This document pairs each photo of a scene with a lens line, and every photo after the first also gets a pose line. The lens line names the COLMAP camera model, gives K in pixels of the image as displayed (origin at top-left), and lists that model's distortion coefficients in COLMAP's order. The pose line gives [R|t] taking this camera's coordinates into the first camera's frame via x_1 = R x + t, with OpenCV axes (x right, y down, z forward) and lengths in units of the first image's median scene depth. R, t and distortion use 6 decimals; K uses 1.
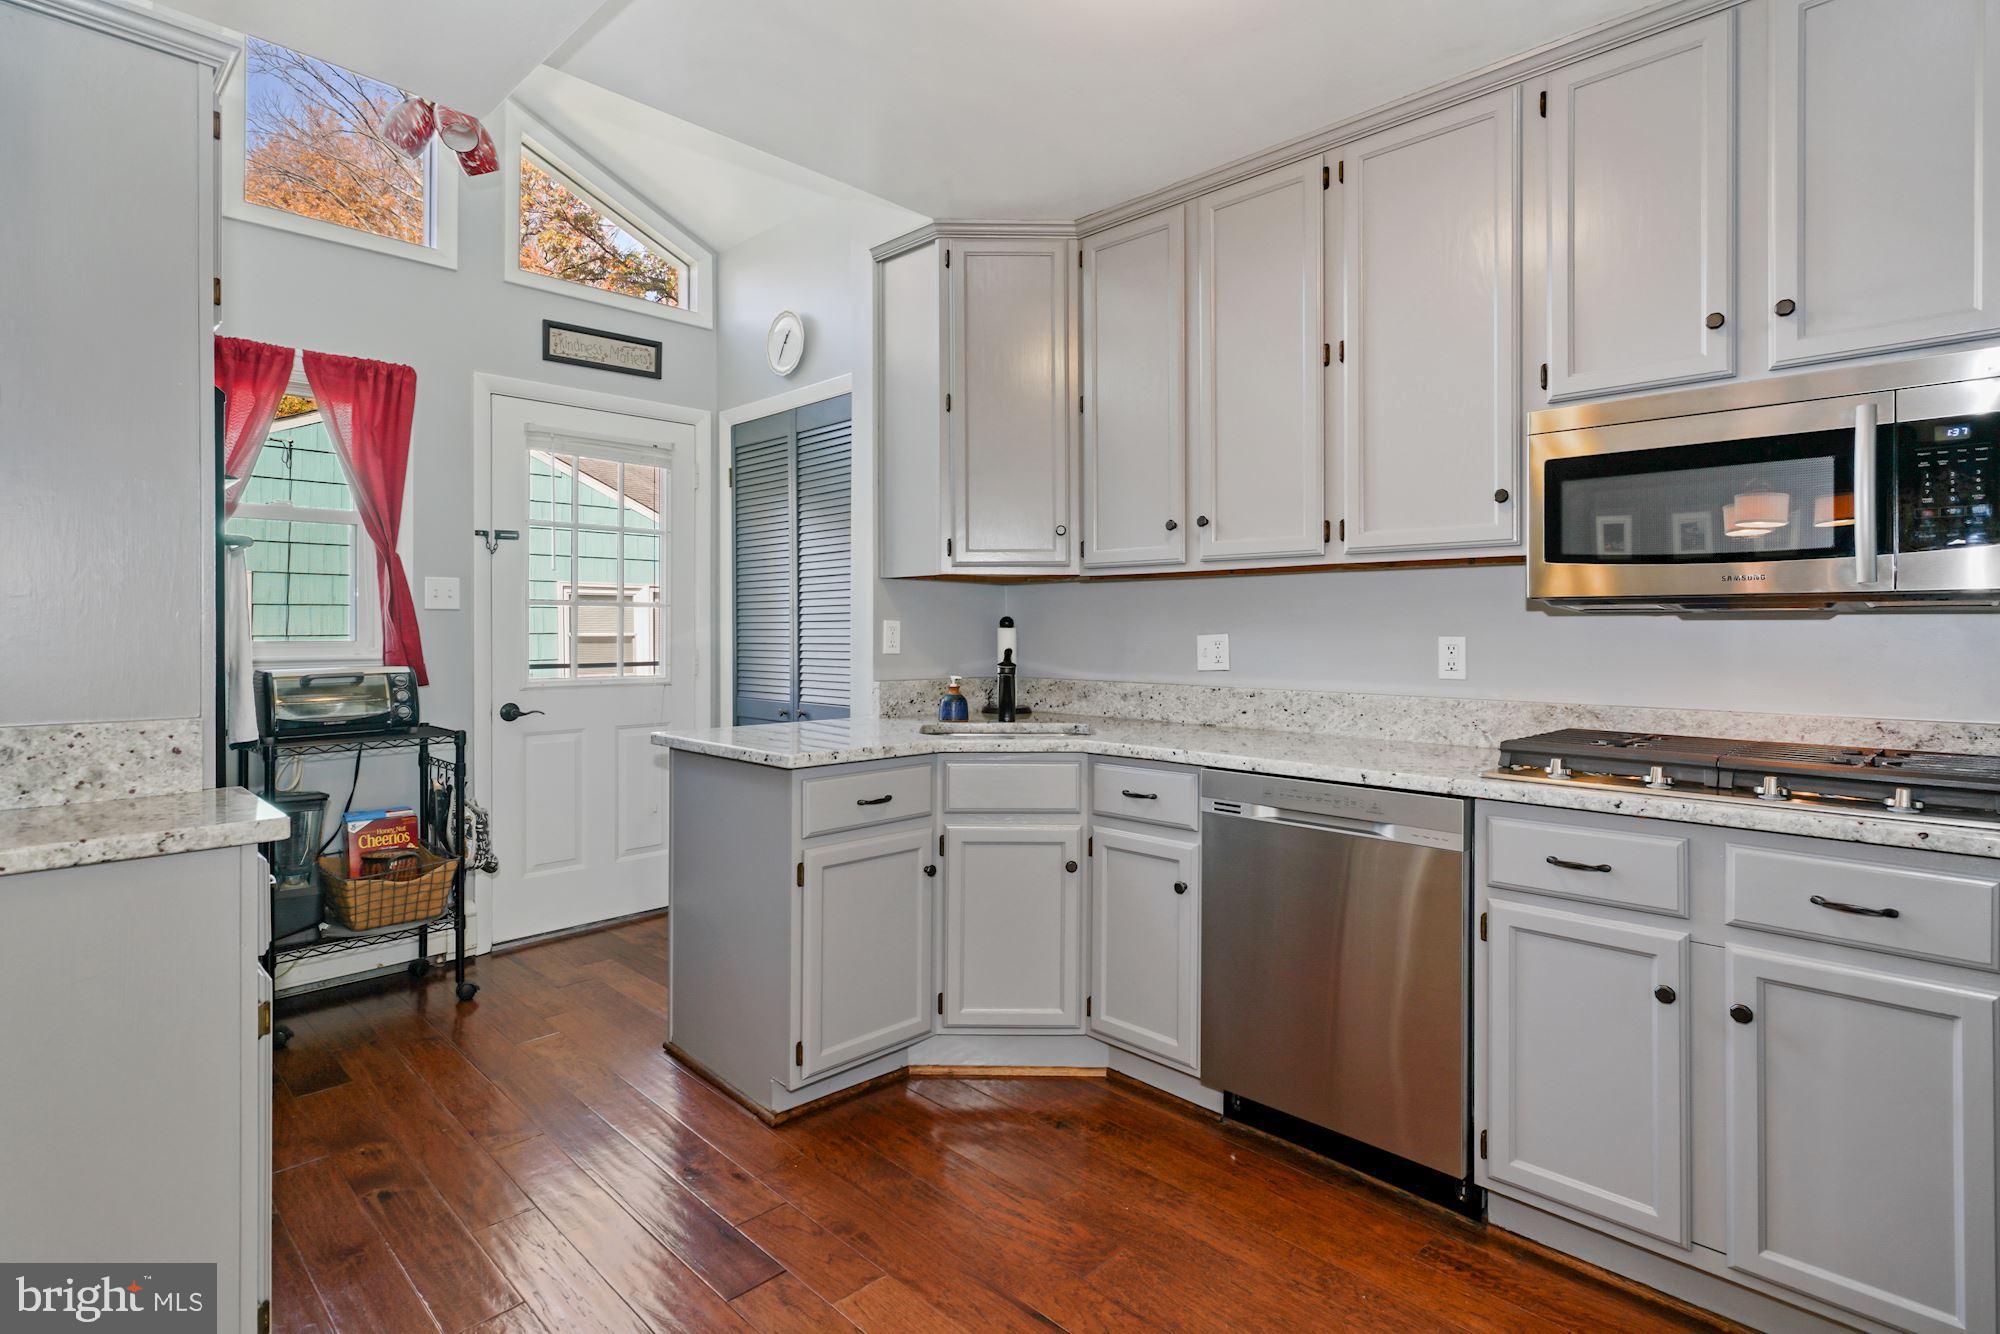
lens RADIAL K [[988.6, 0, 1003.3], [0, 988.6, 621.7], [0, 0, 1]] dist [0.000271, 0.000616]
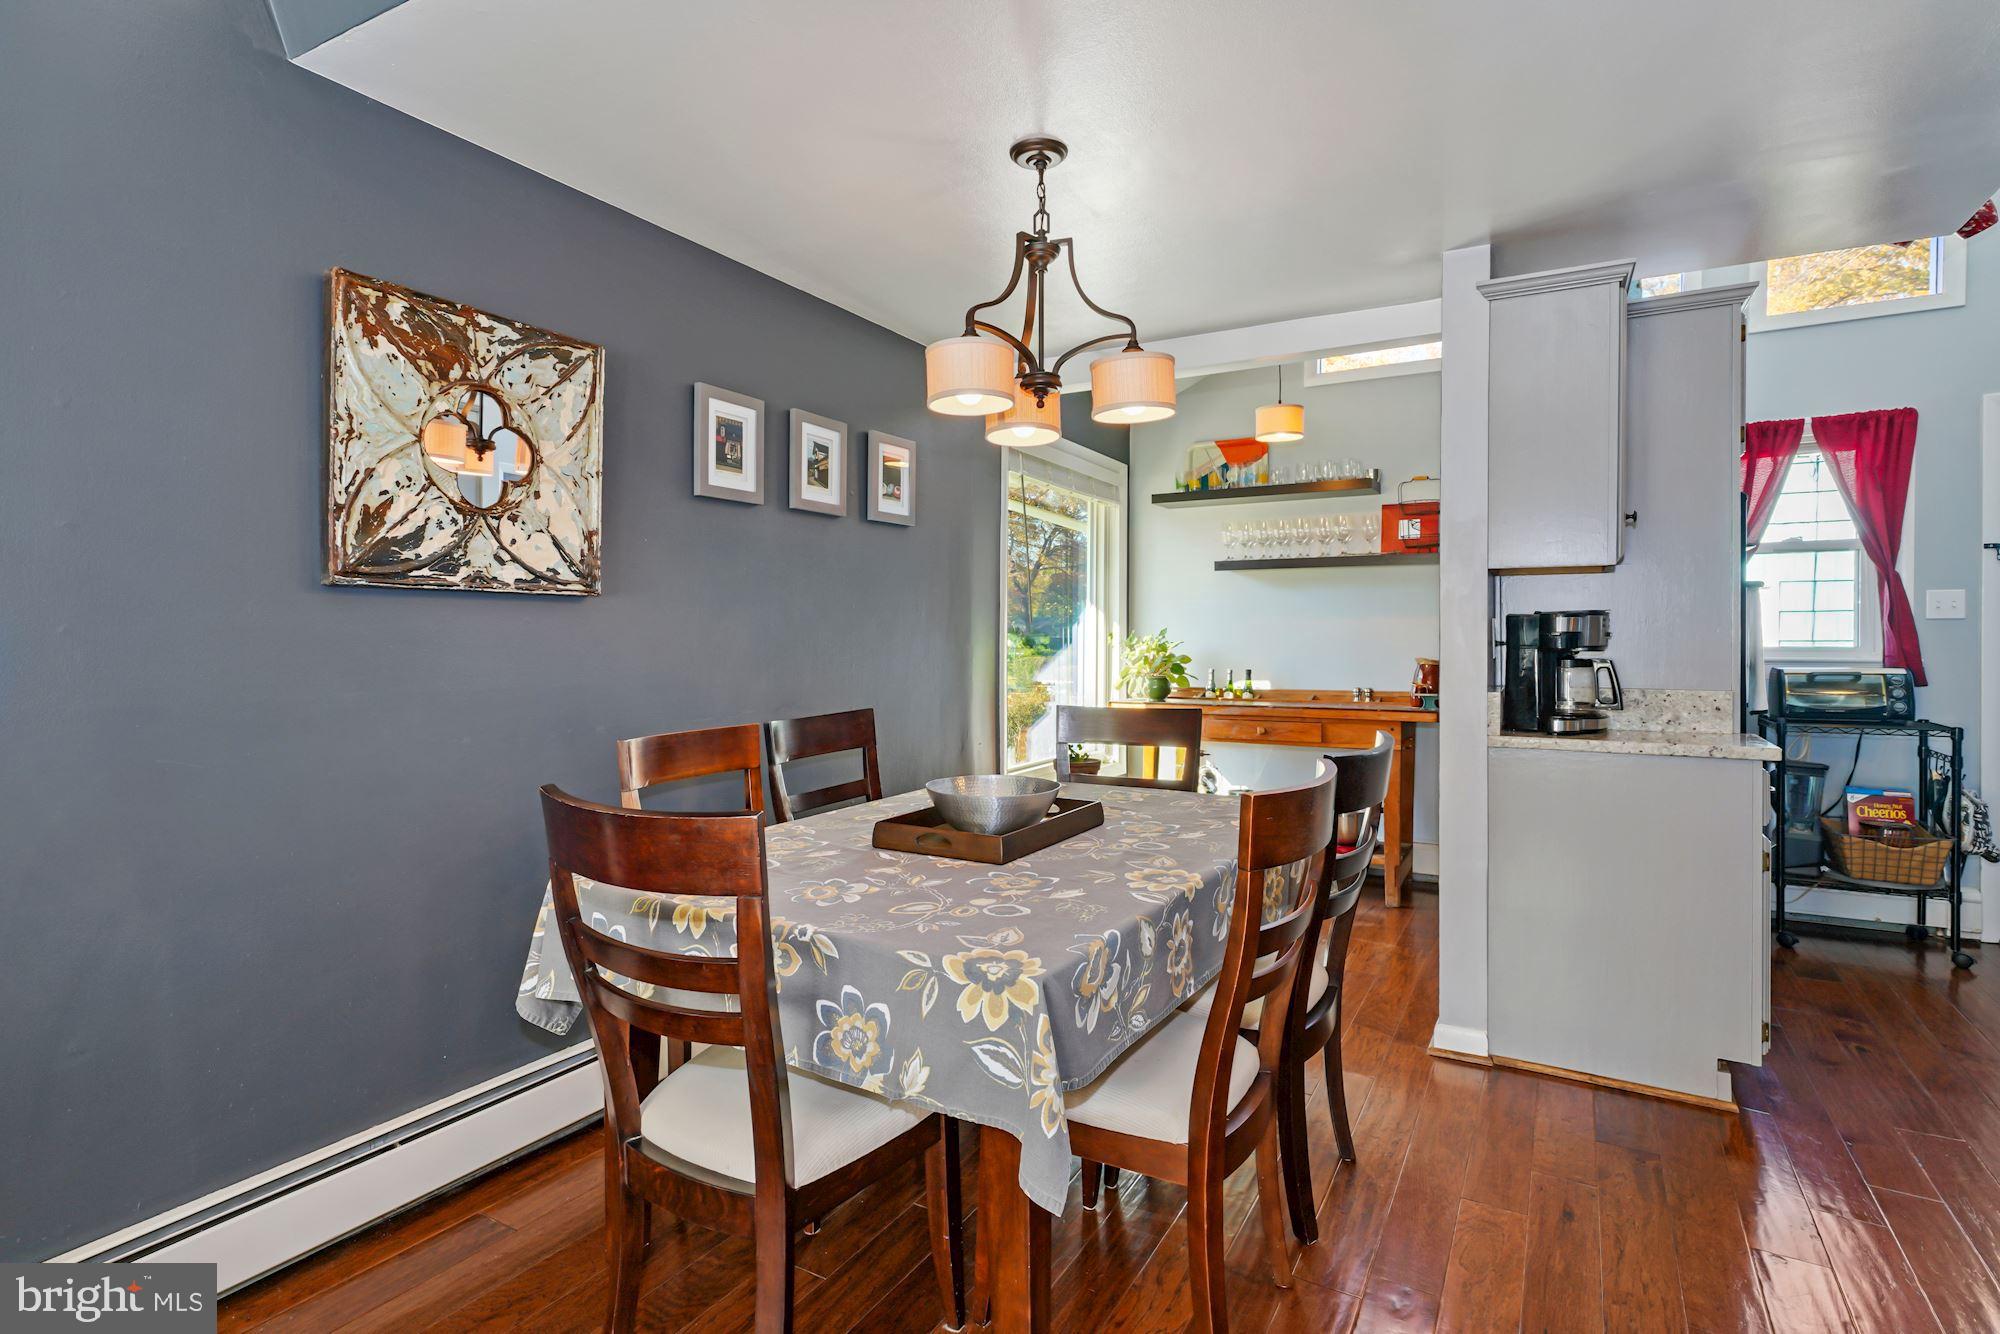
lens RADIAL K [[997.0, 0, 986.8], [0, 997.0, 647.8], [0, 0, 1]] dist [0.002816, 0.001384]
pose [[0.244592, 0.013798, -0.969528, 0.317338], [0.008712, 0.999827, 0.016427, -0.009752], [0.969587, -0.012465, 0.244429, -0.388299]]
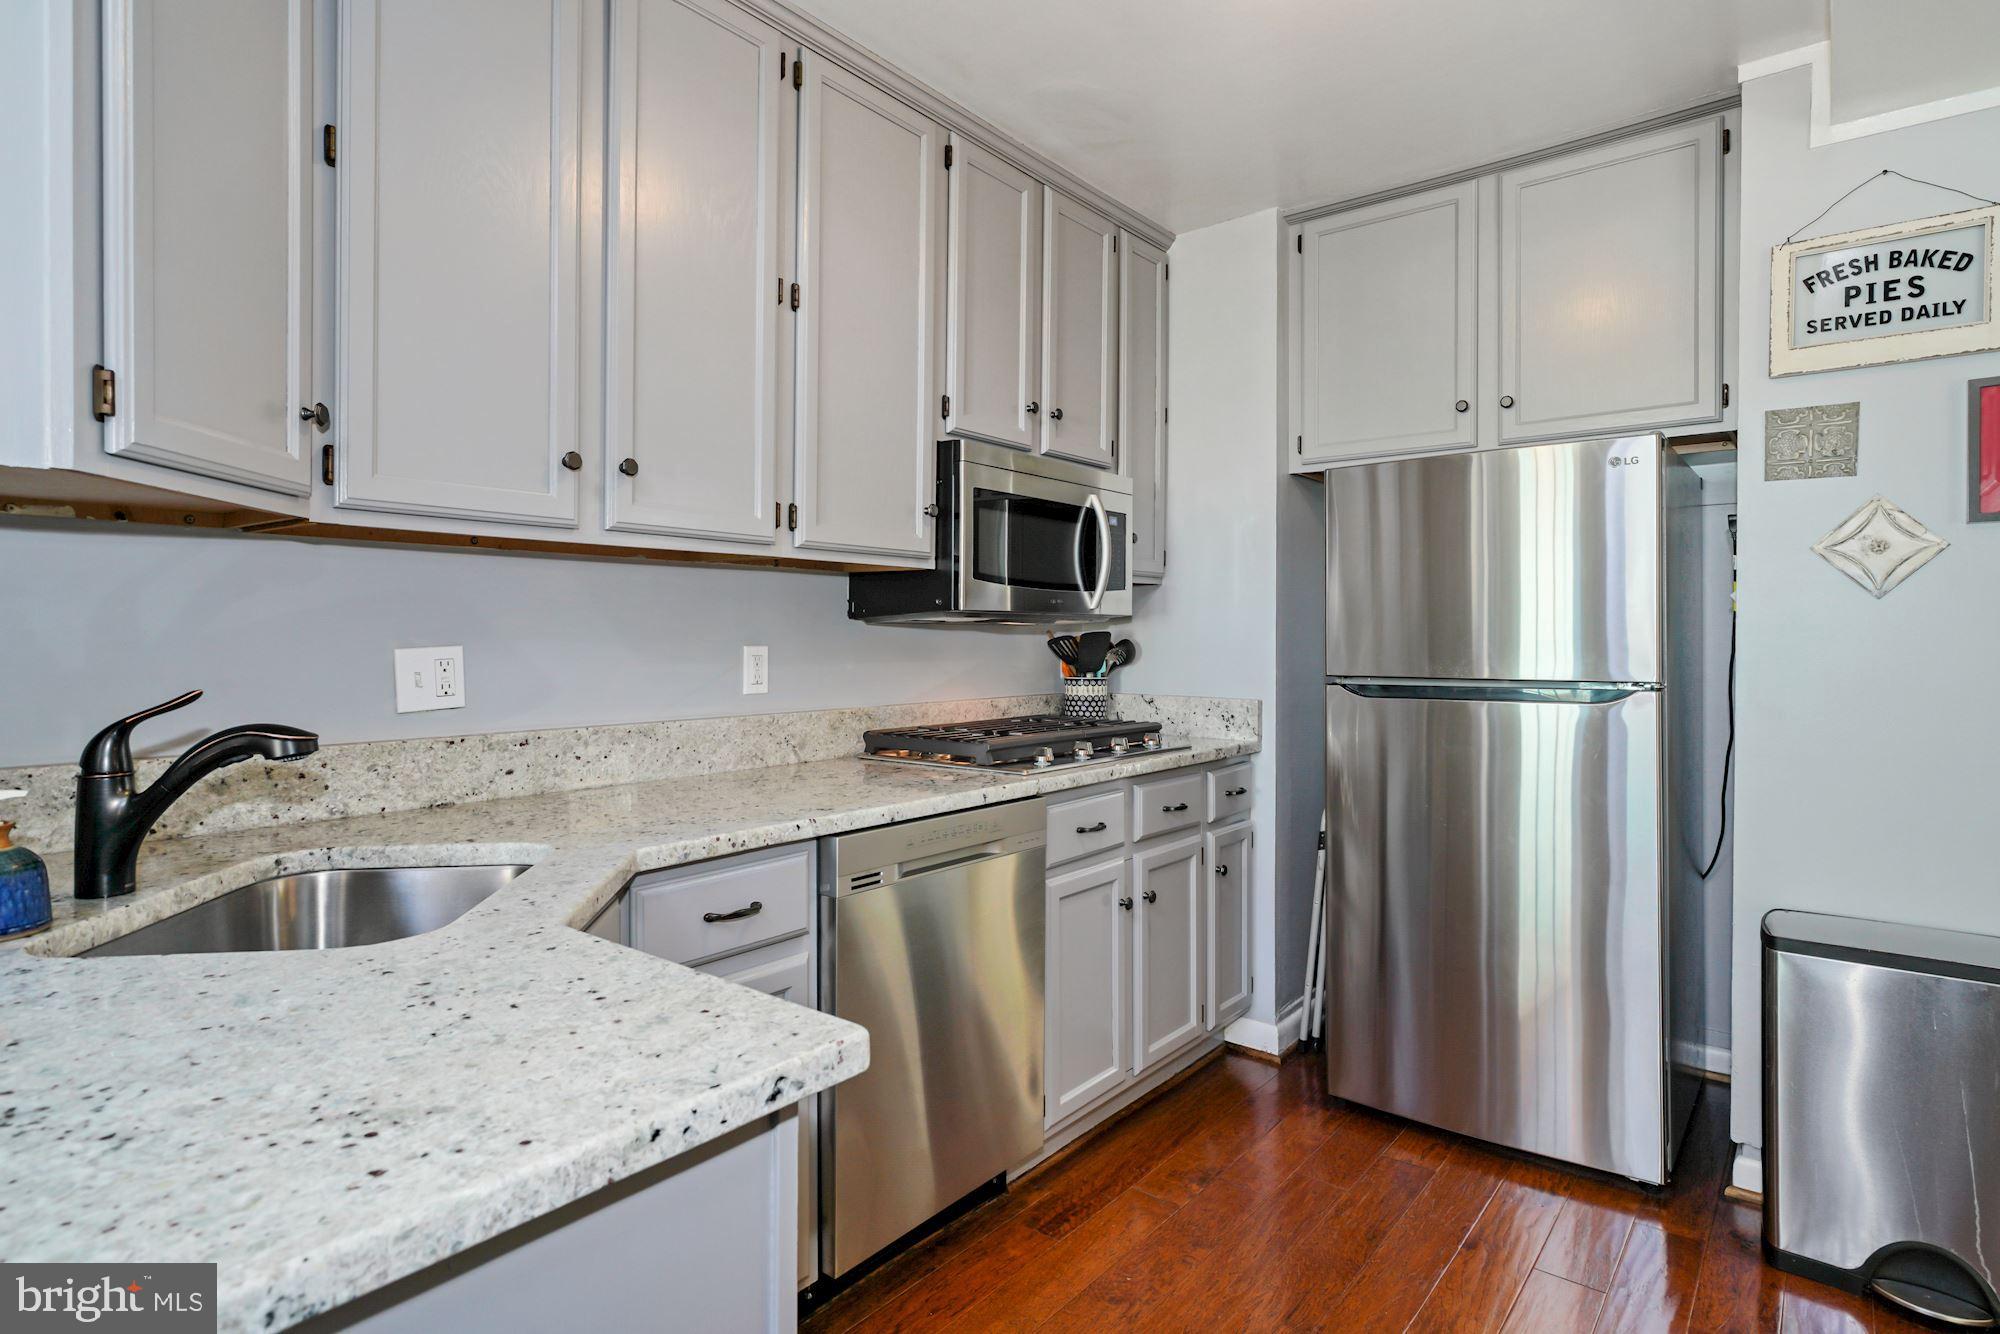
lens RADIAL K [[1040.9, 0, 997.3], [0, 1040.9, 634.3], [0, 0, 1]] dist [-0.001078, -0.000449]
pose [[-0.092351, -0.002468, 0.995723, -0.466851], [-0.012179, 0.999925, 0.001349, 0.000486], [-0.995652, -0.012003, -0.092374, 0.811513]]
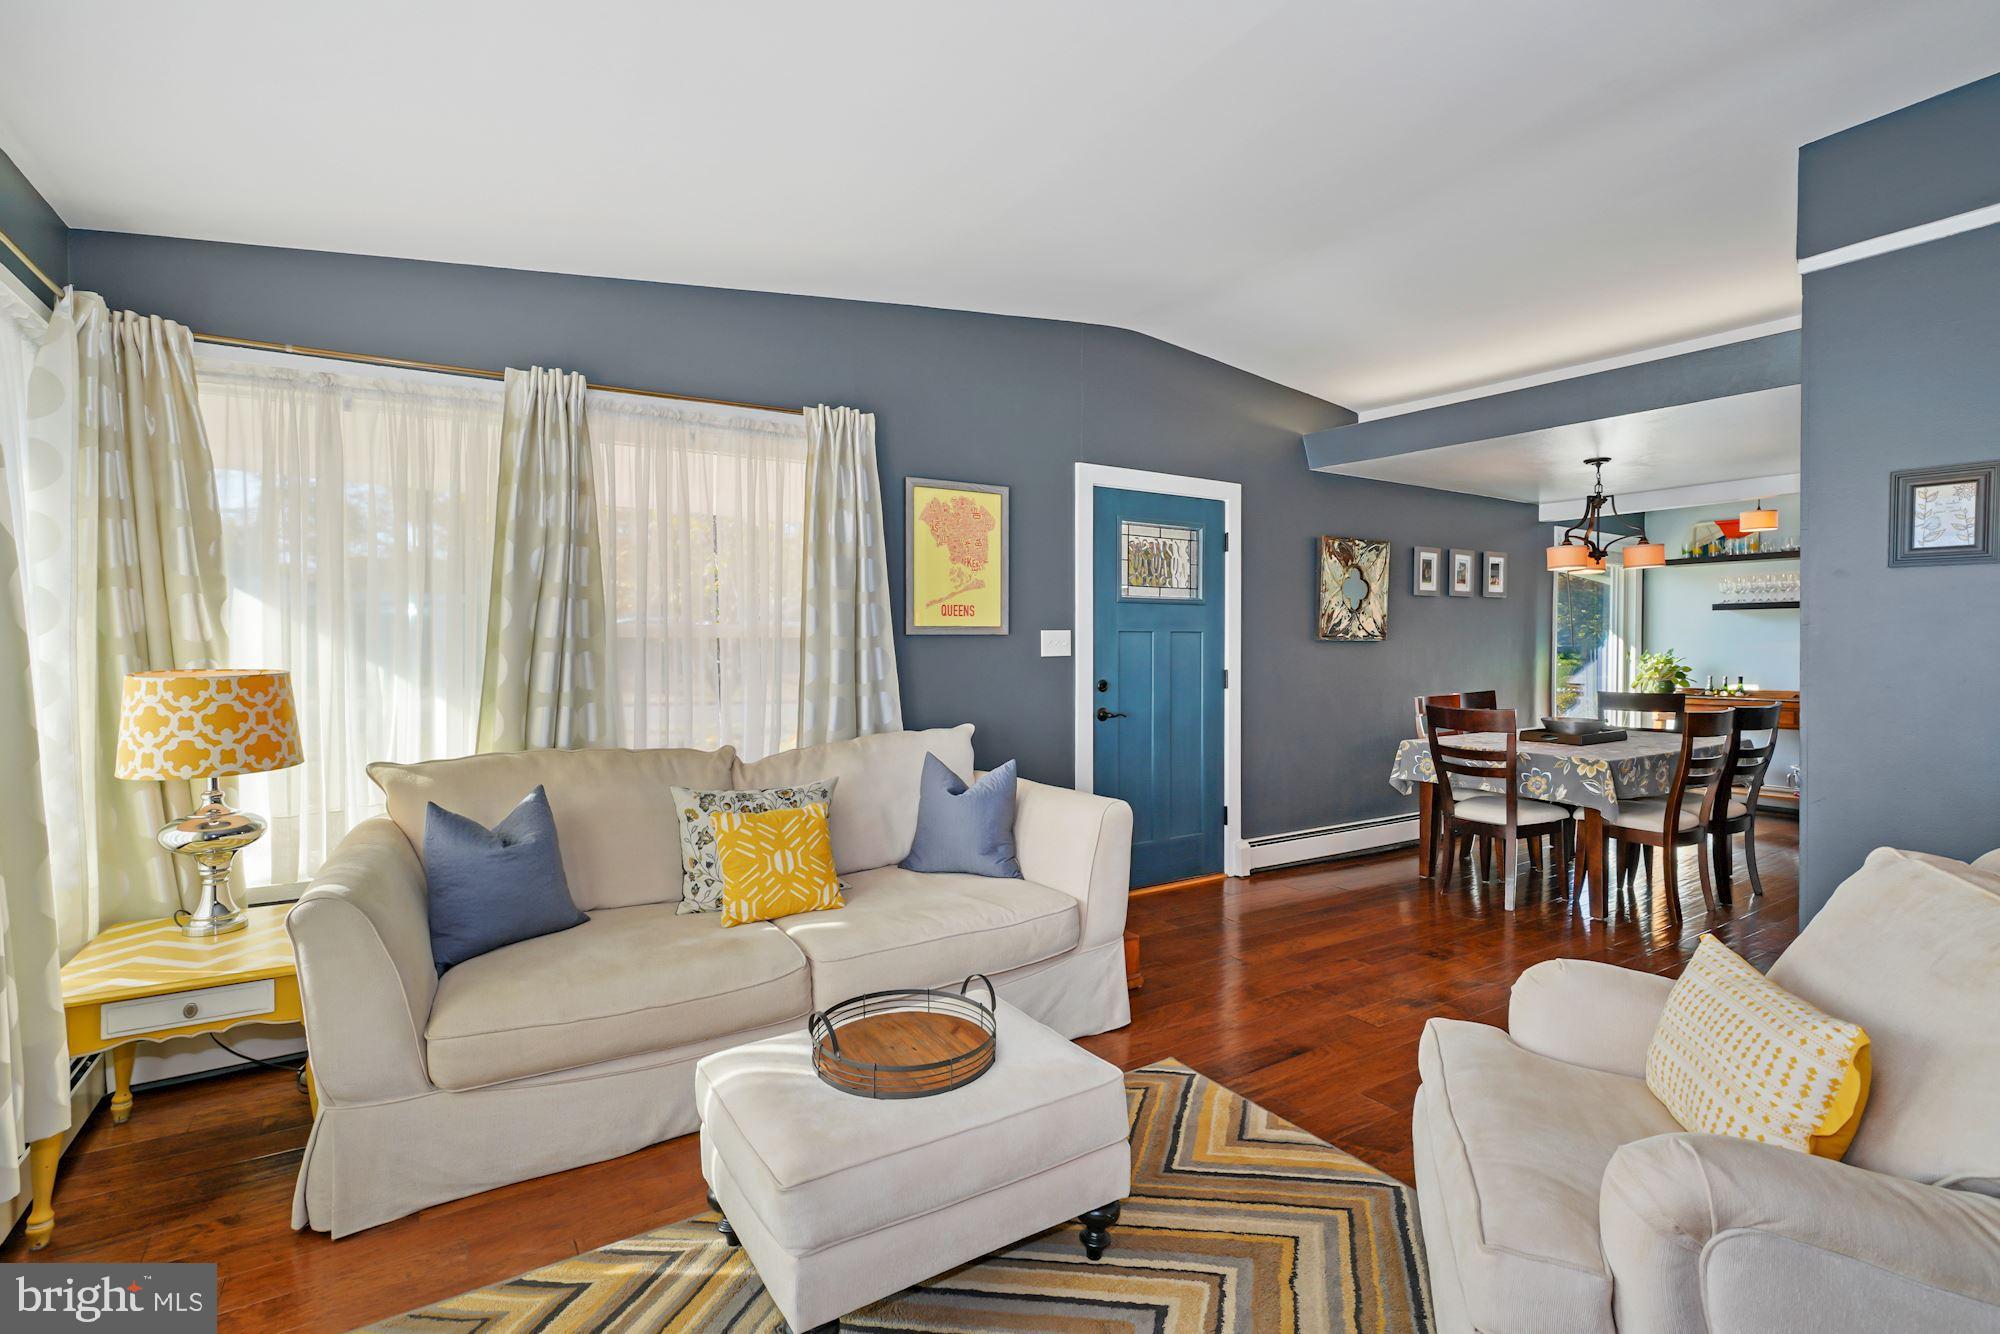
lens RADIAL K [[932.0, 0, 989.7], [0, 932.0, 658.4], [0, 0, 1]] dist [-0.002121, -0.000257]
pose [[-0.224635, 0.015722, -0.974316, 1.554393], [0.011734, 0.999841, 0.013429, -0.042301], [0.974372, -0.008416, -0.224783, -0.883615]]
